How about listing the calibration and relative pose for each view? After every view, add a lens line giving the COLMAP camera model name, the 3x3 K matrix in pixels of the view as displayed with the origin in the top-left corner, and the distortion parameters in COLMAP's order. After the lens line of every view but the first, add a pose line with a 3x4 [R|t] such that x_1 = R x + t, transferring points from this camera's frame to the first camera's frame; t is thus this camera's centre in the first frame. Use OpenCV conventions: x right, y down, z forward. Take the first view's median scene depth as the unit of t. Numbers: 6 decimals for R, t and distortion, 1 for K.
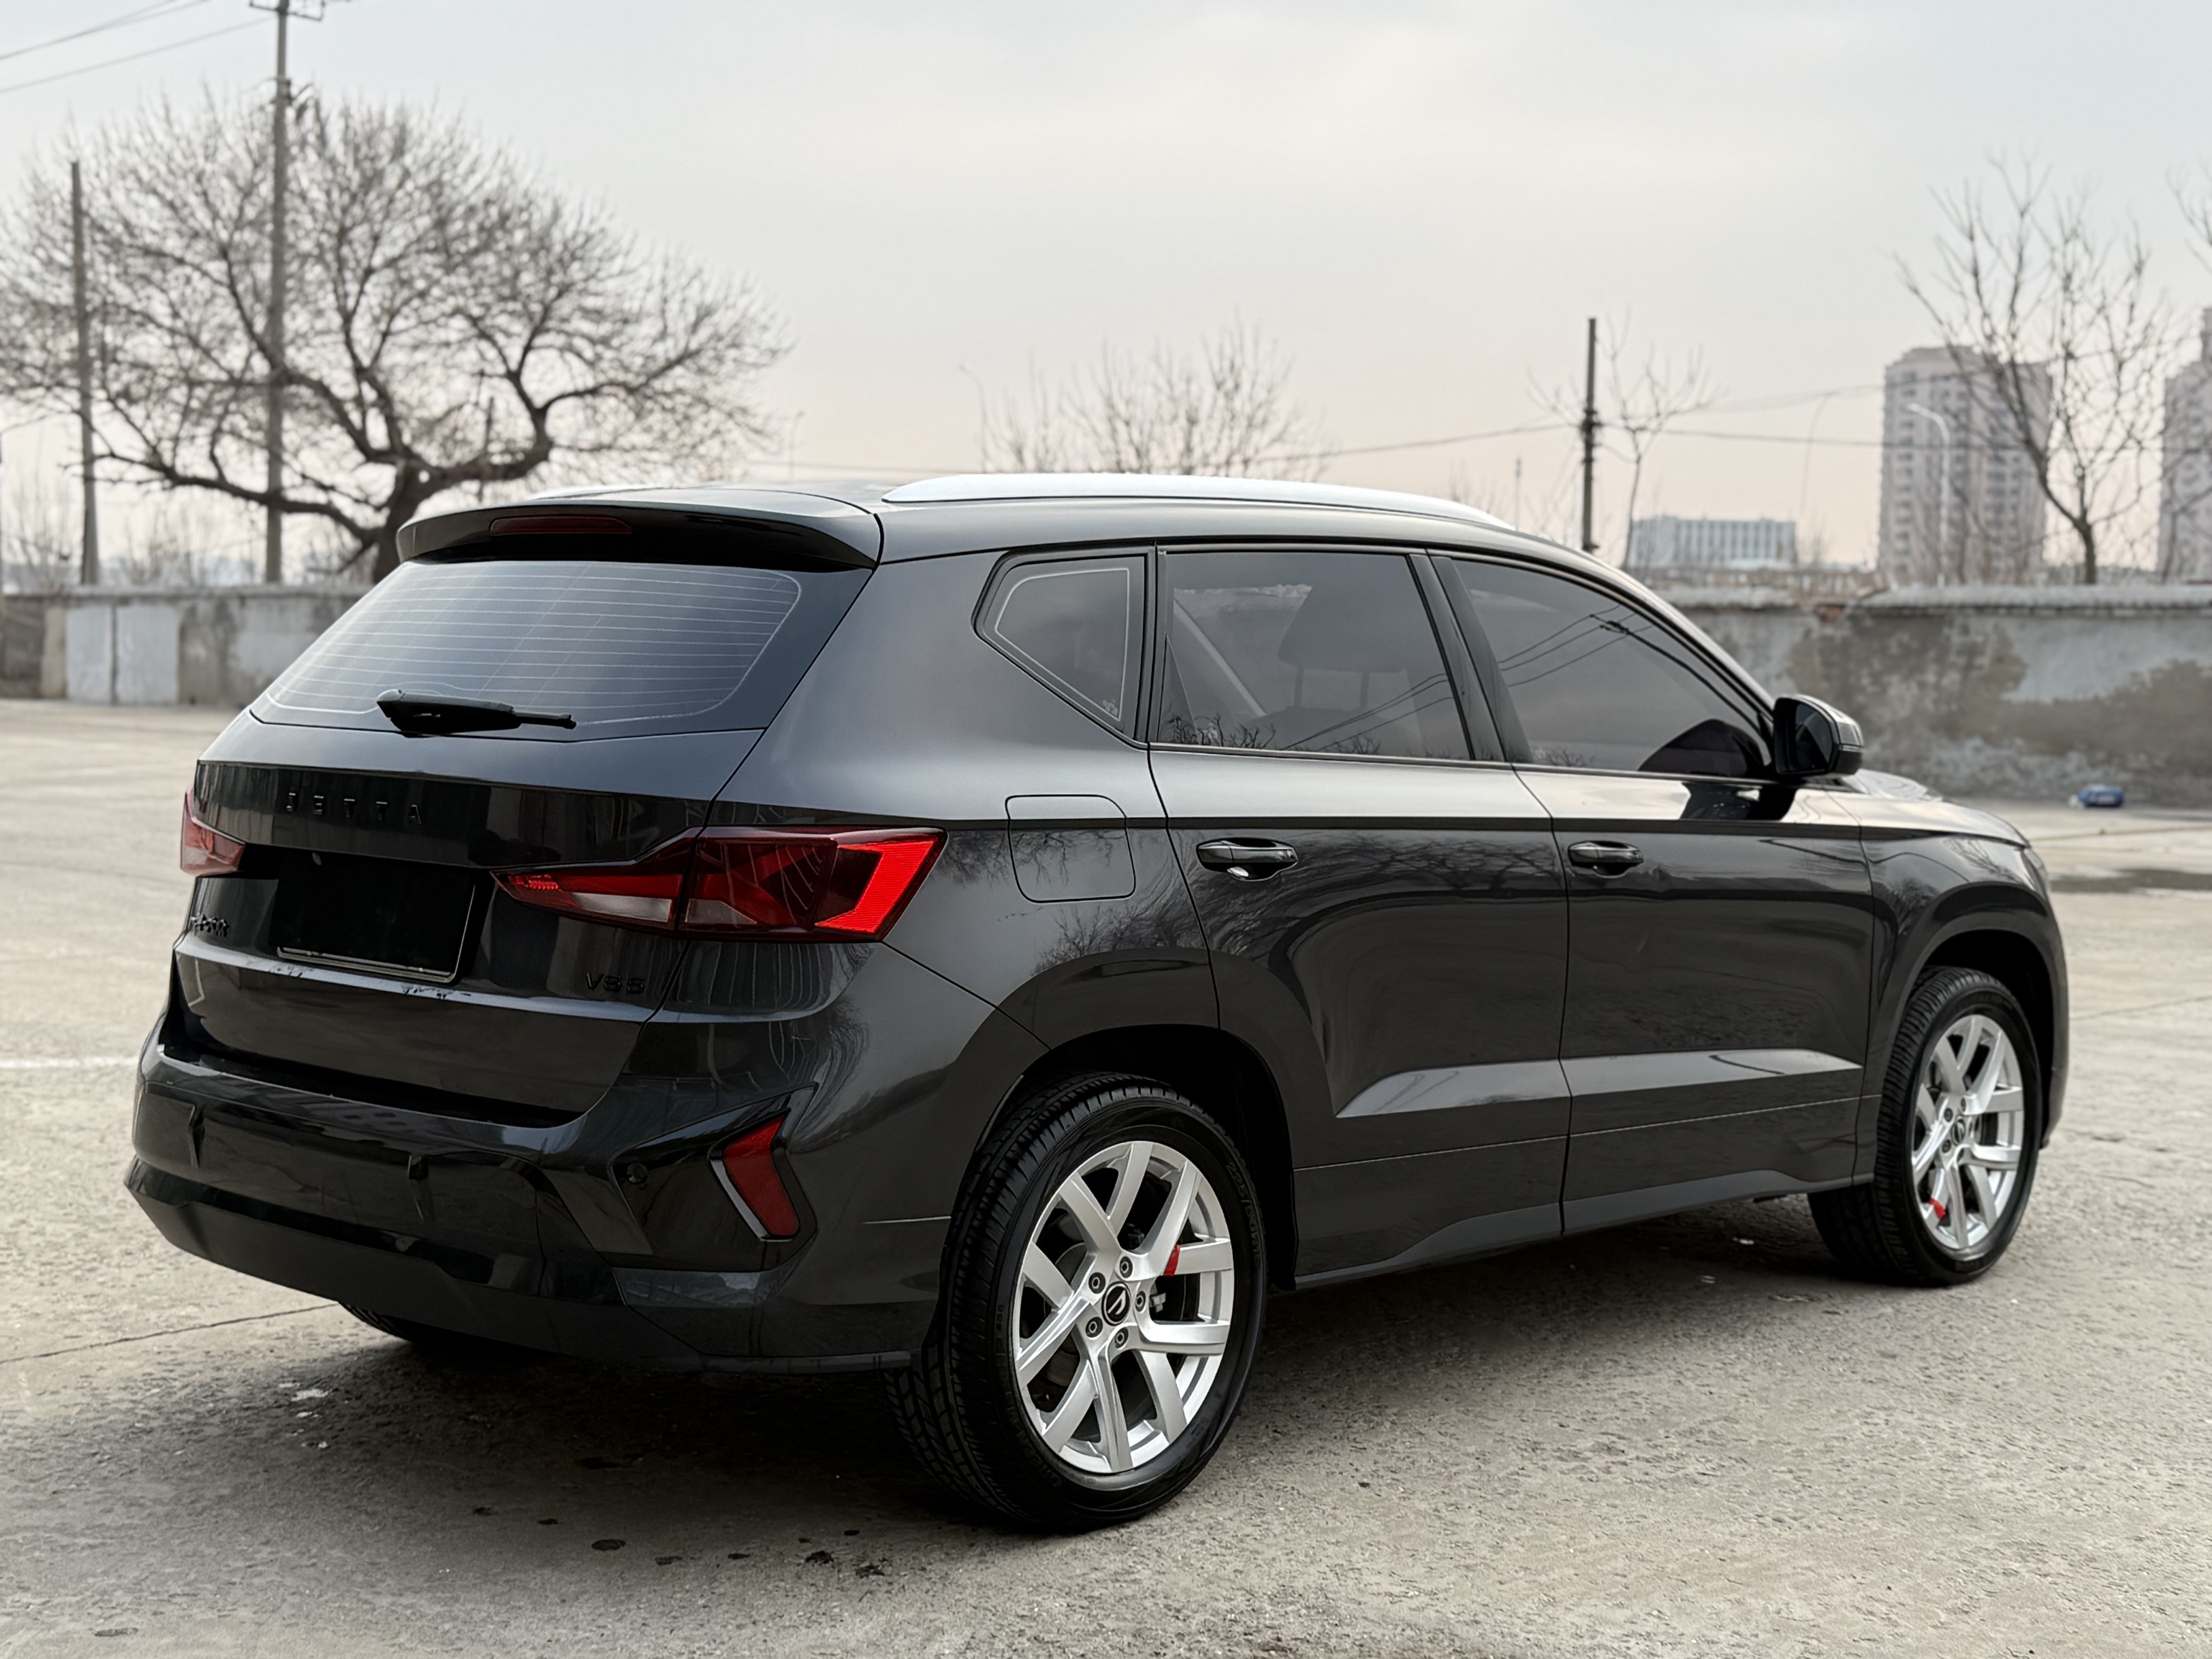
lens RADIAL K [[2997.6, 0, 1105.9], [0, 2997.6, 830.6], [0, 0, 1]] dist [0.103427, 0.000000]
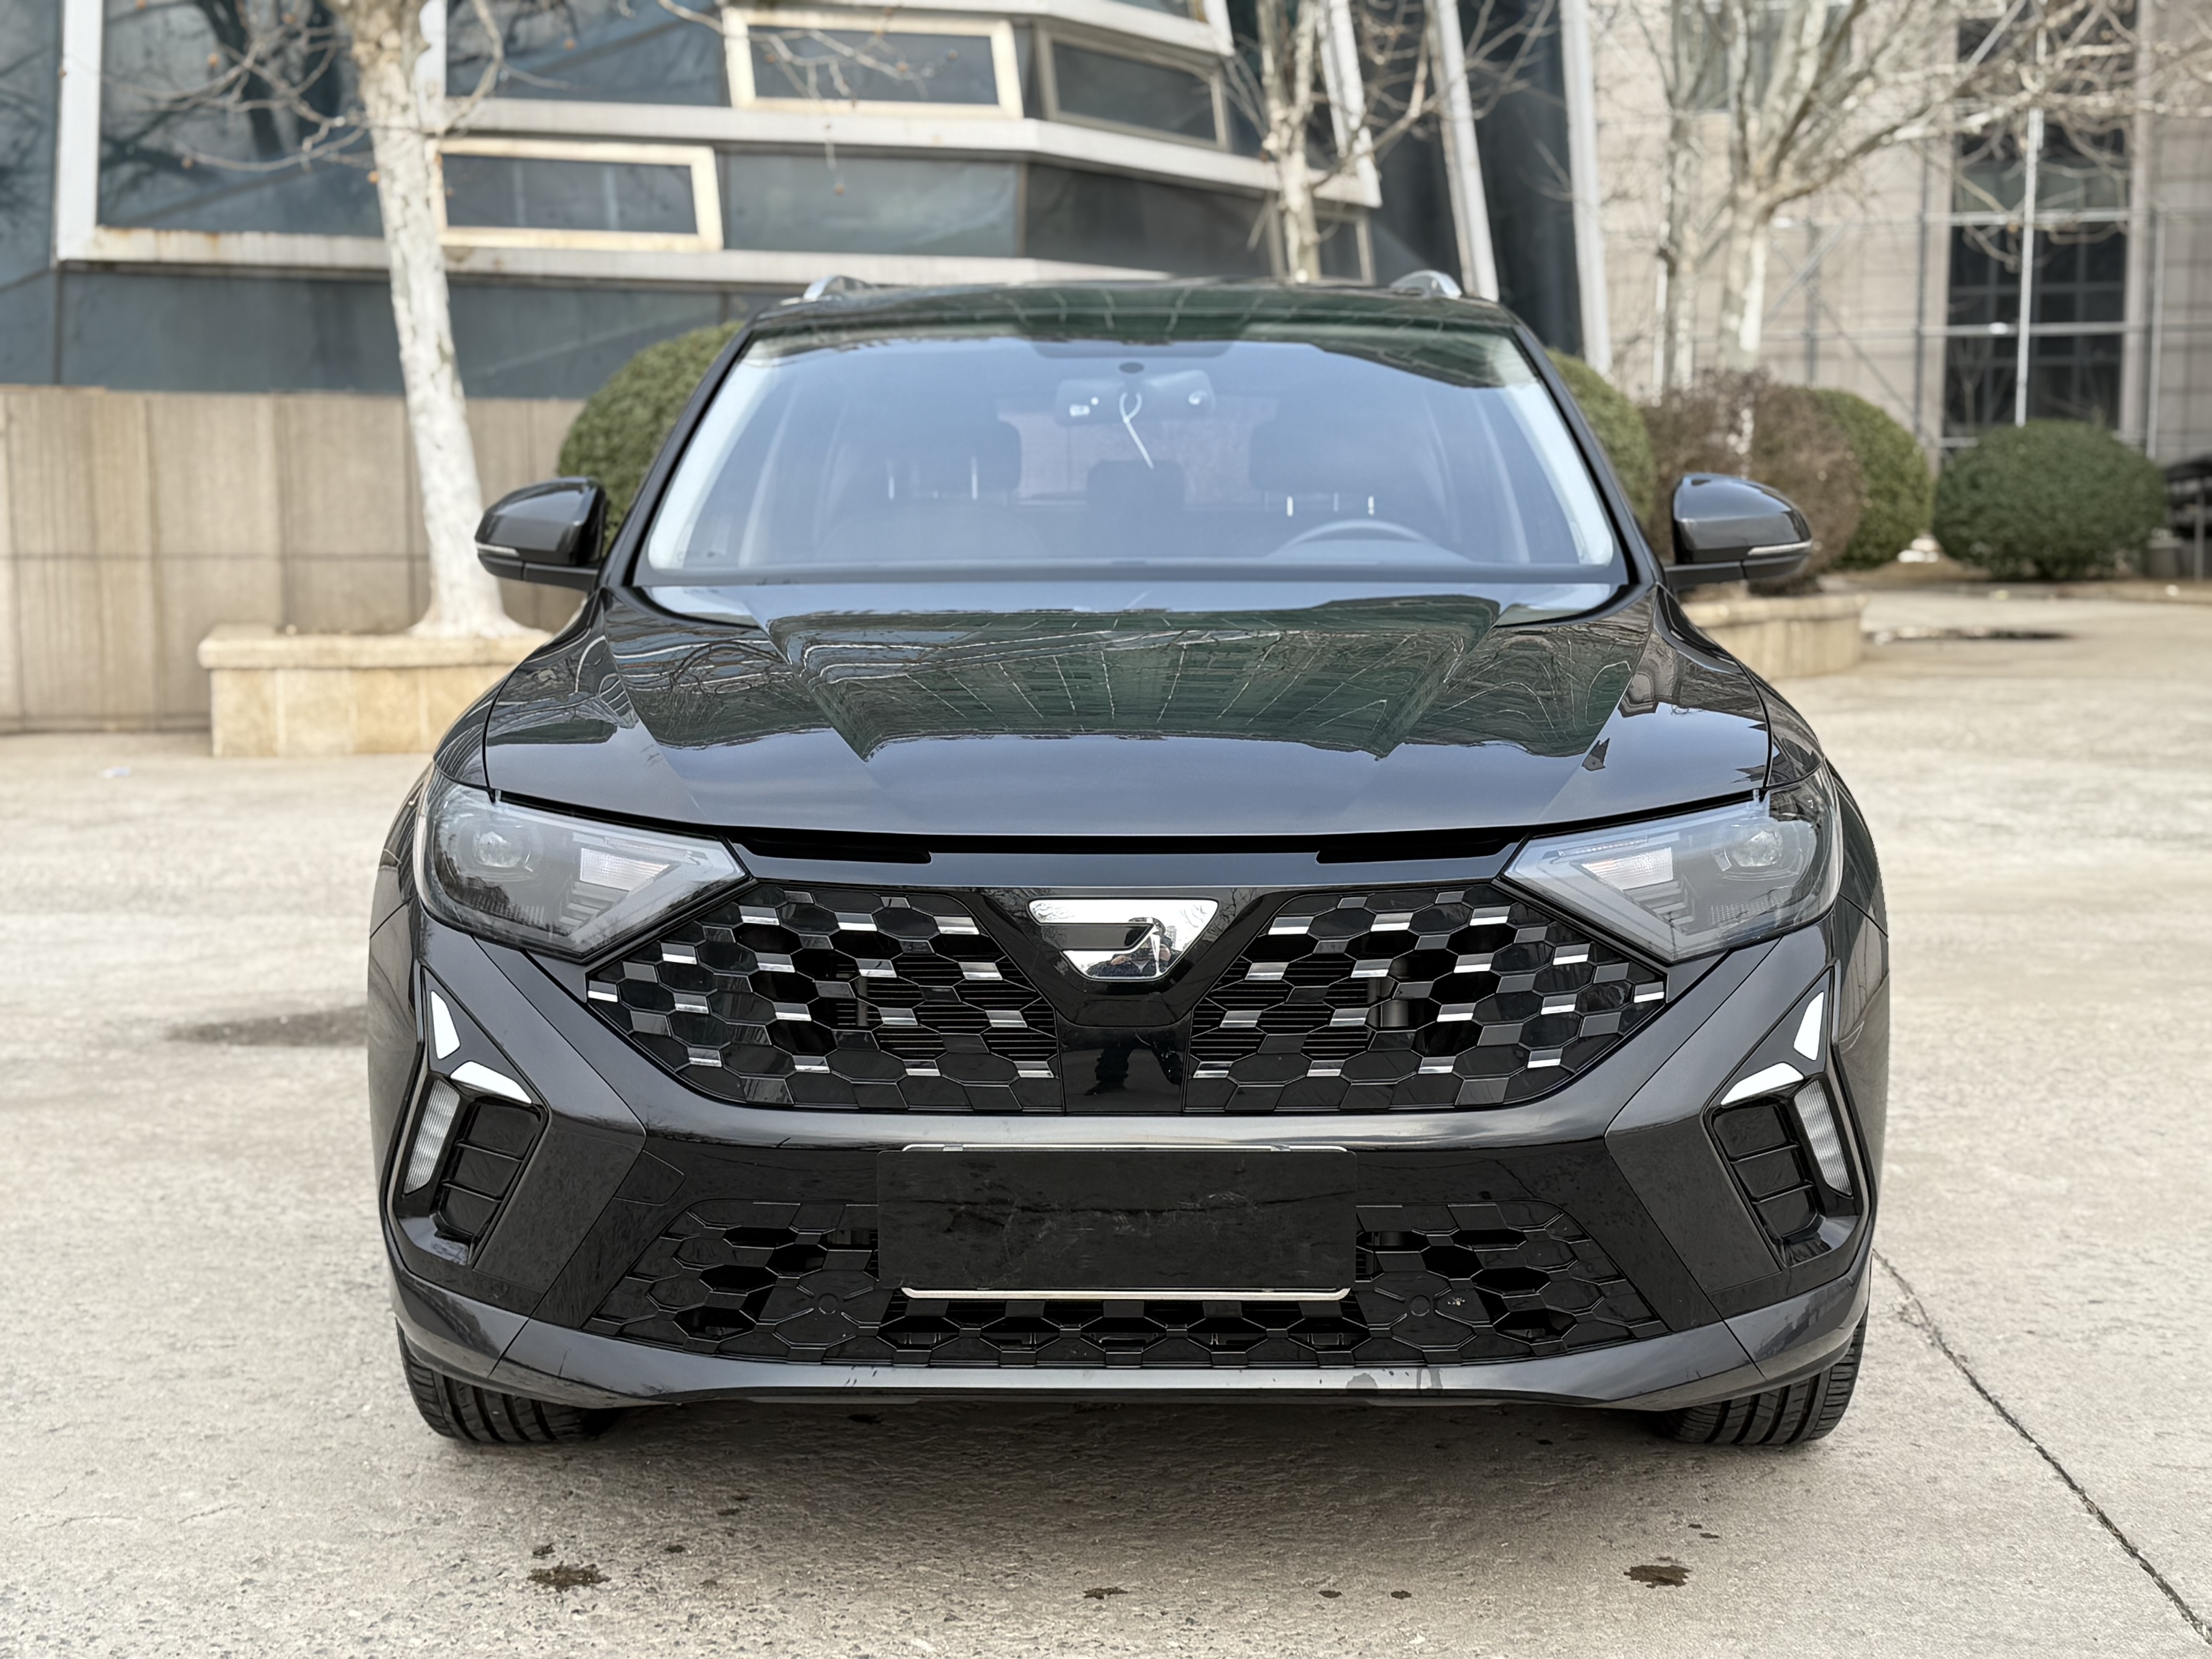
lens RADIAL K [[2997.6, 0, 1101.6], [0, 2997.6, 840.6], [0, 0, 1]] dist [0.103427, 0.000000]
pose [[-0.747623, 0.060859, -0.661329, 0.159840], [-0.042065, 0.989453, 0.138609, -0.015262], [0.662789, 0.131447, -0.737178, 0.415791]]
